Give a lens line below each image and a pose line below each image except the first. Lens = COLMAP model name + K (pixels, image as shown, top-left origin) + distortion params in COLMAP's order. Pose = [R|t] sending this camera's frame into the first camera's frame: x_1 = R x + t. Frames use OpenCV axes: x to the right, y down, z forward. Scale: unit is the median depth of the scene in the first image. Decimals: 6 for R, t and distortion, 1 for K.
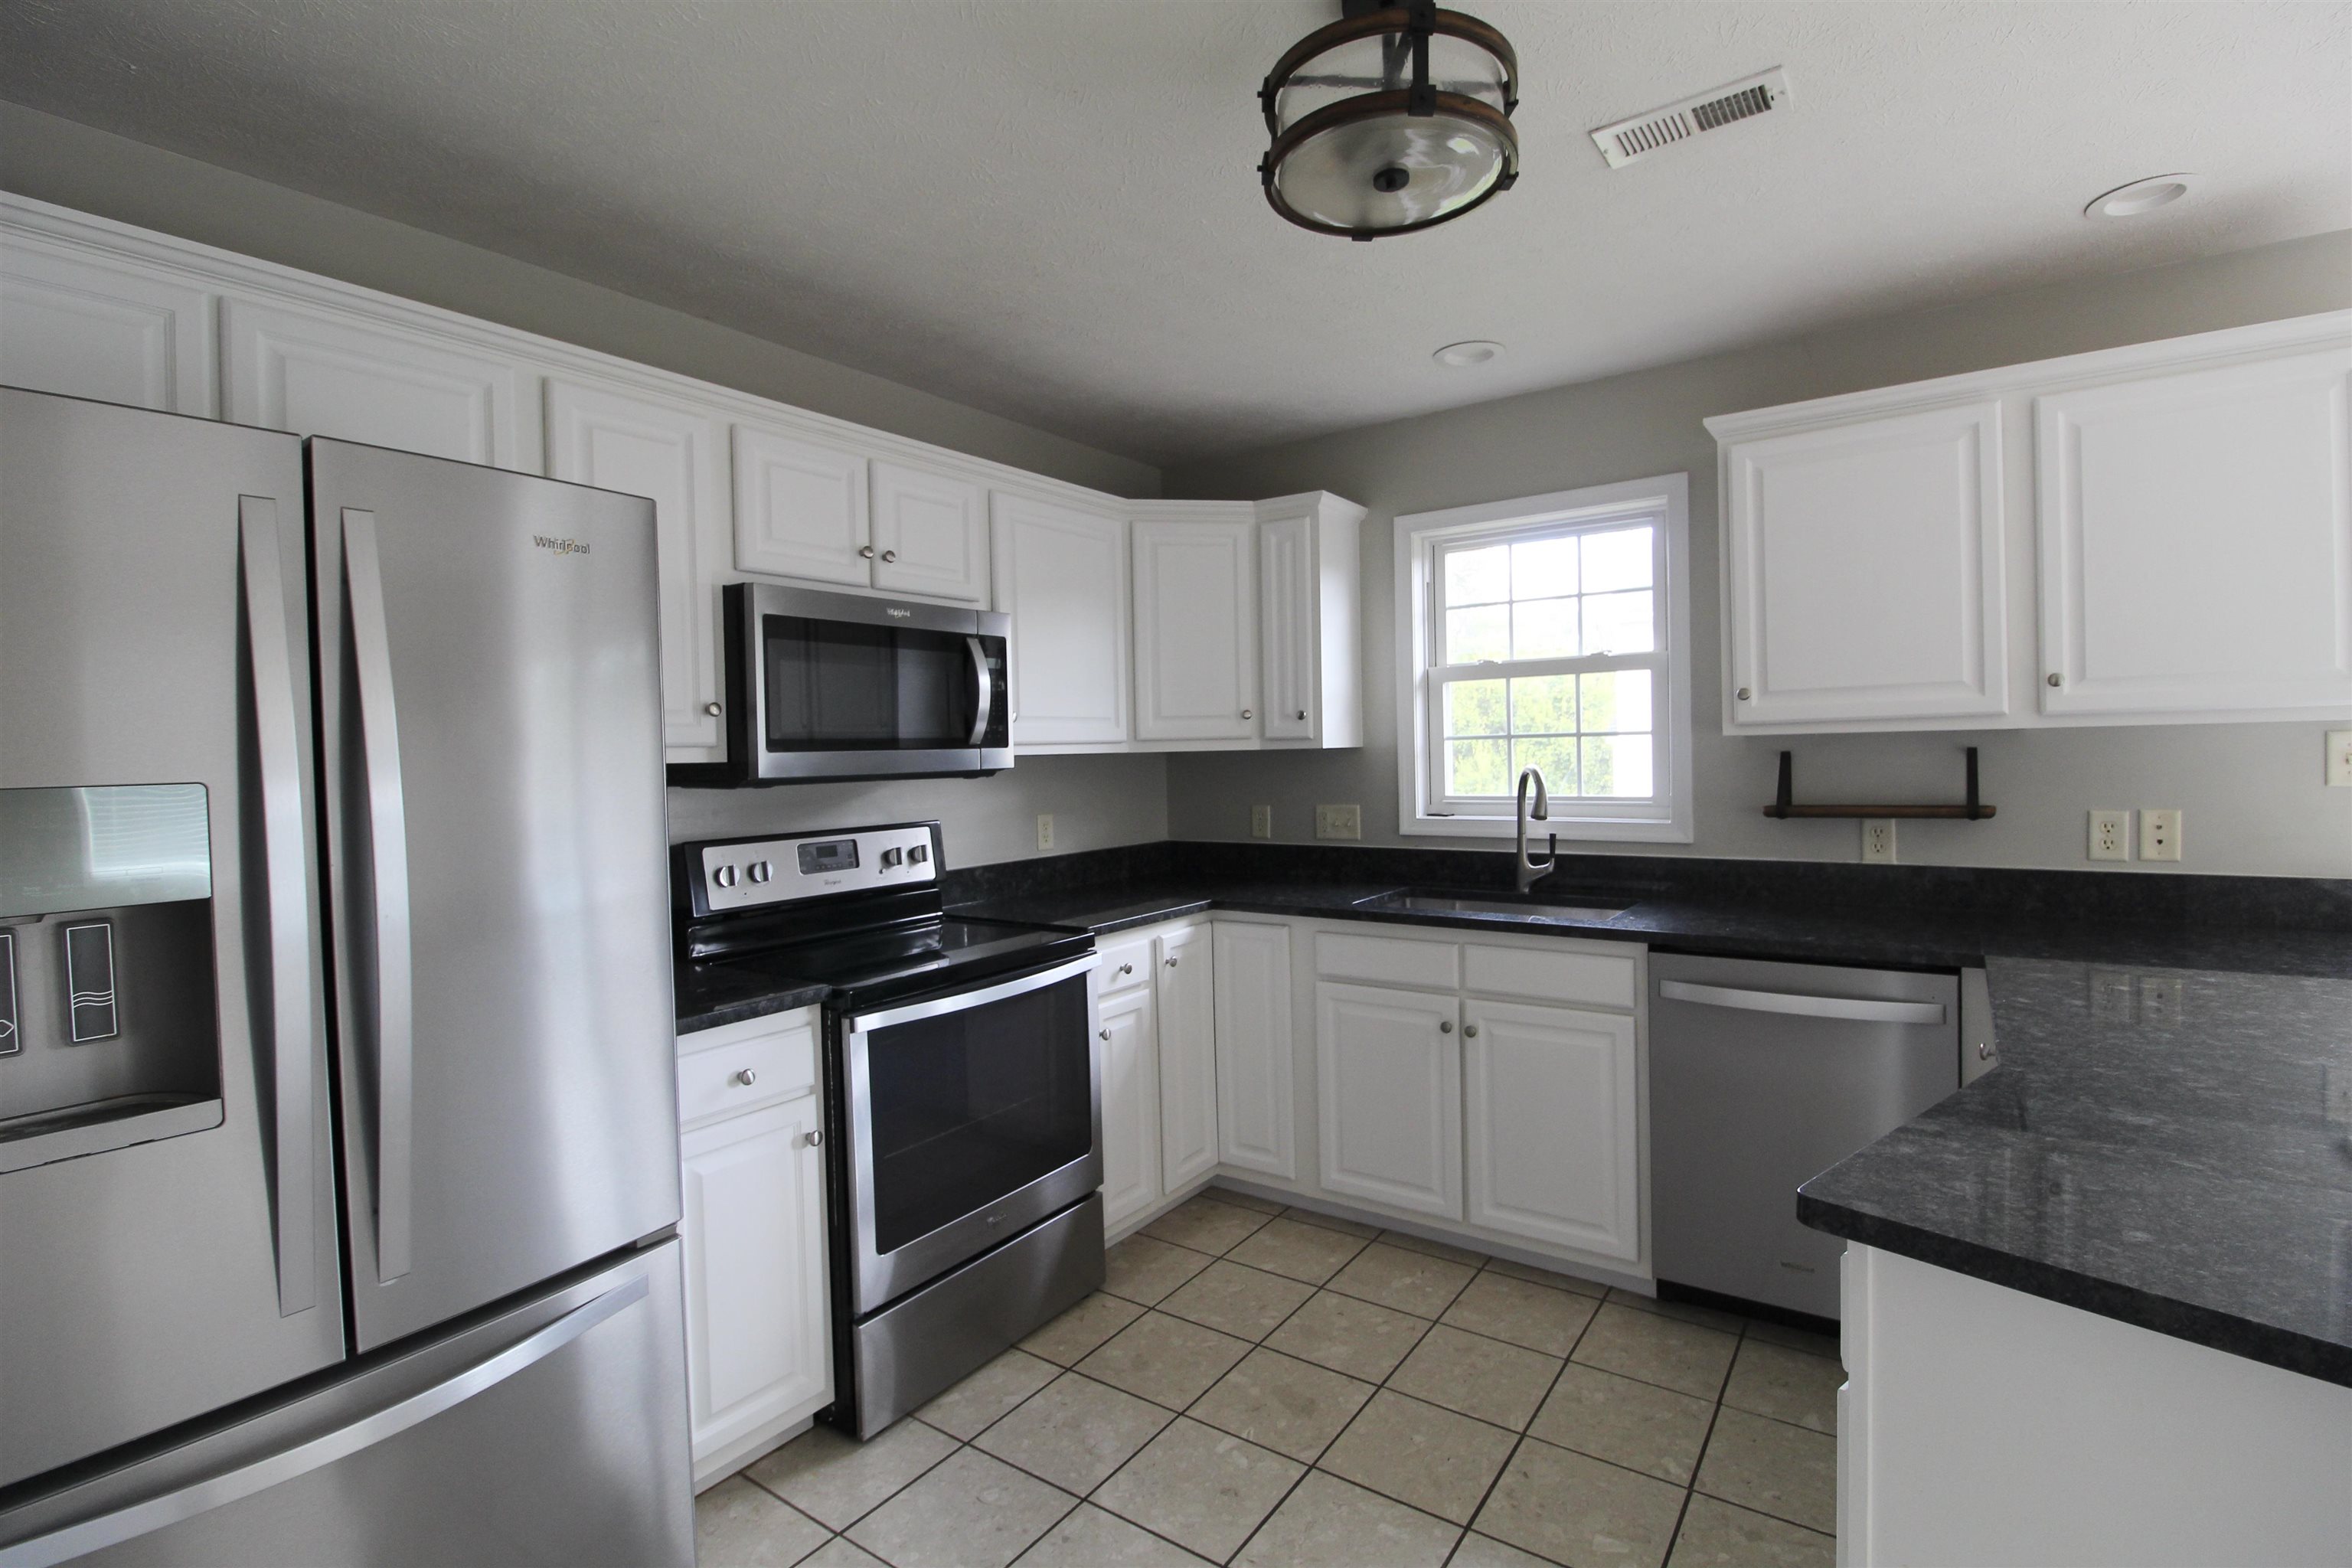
lens RADIAL K [[1087.0, 0, 1176.9], [0, 1087.0, 787.9], [0, 0, 1]] dist [-0.001613, -0.000231]
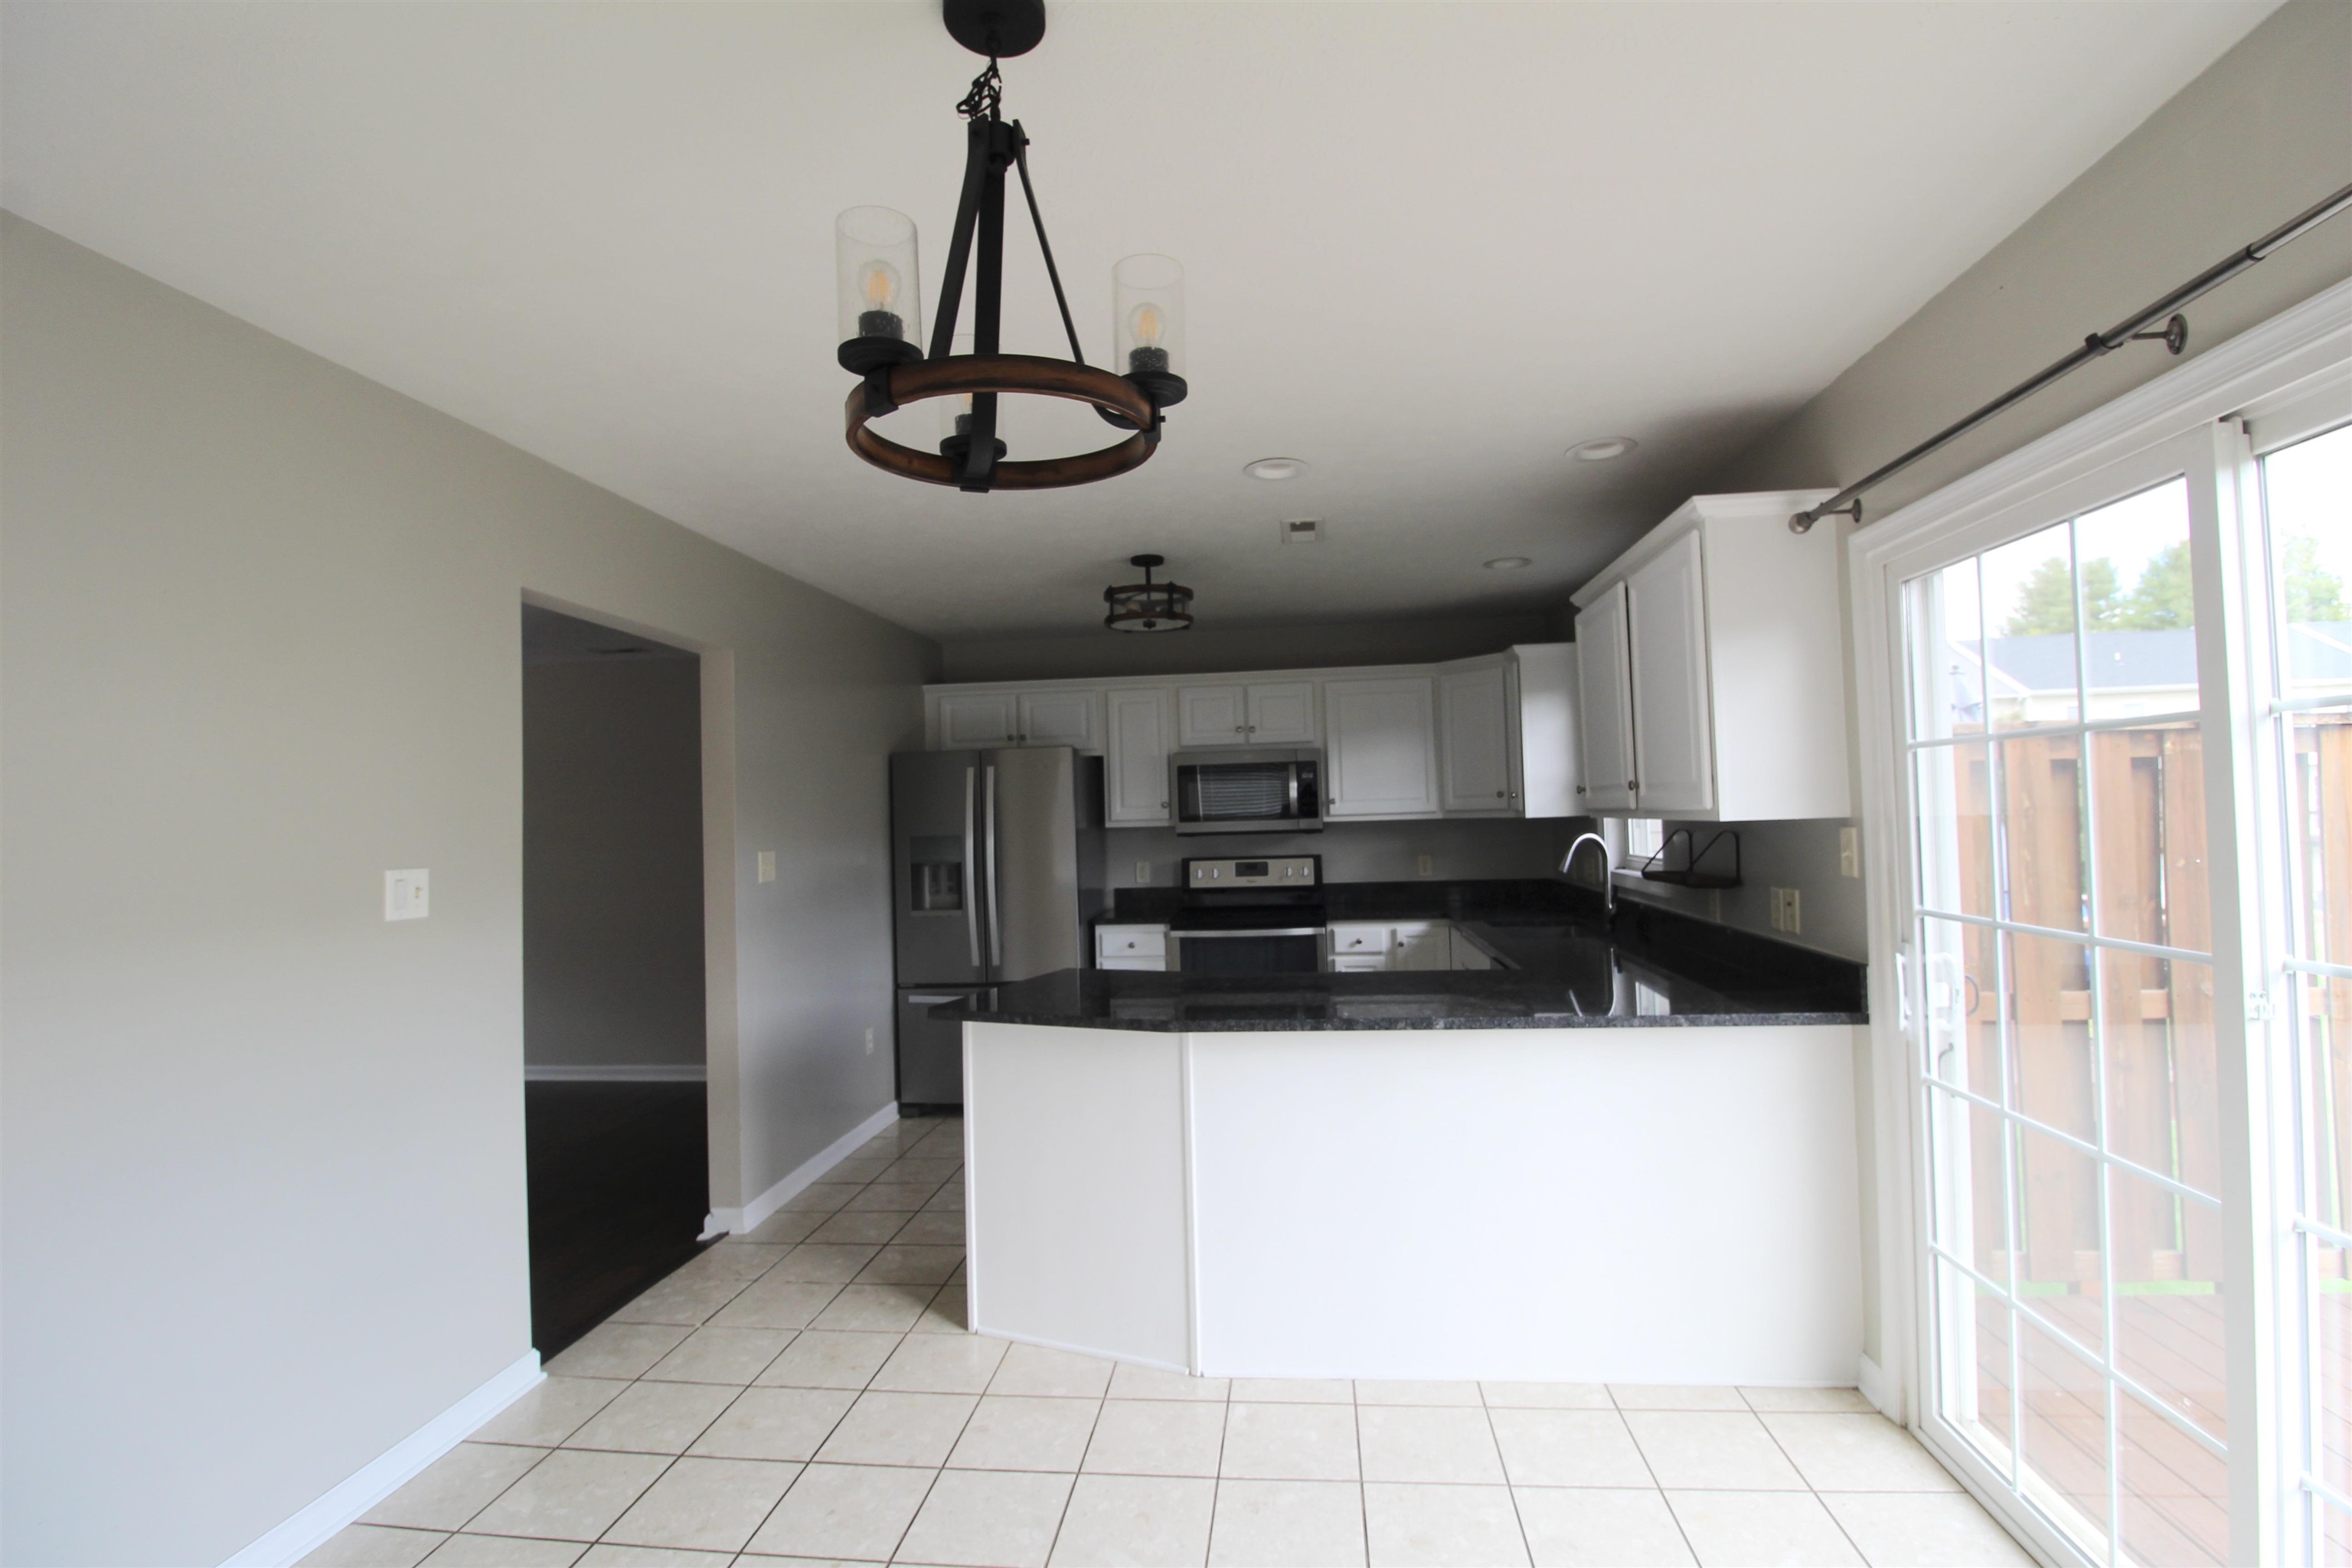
lens RADIAL K [[1087.0, 0, 1180.3], [0, 1087.0, 785.5], [0, 0, 1]] dist [-0.001613, -0.000231]
pose [[0.476778, -0.016985, -0.878860, 1.417977], [-0.014518, 0.999525, -0.027193, -0.038488], [0.878904, 0.025724, 0.476304, -0.125195]]
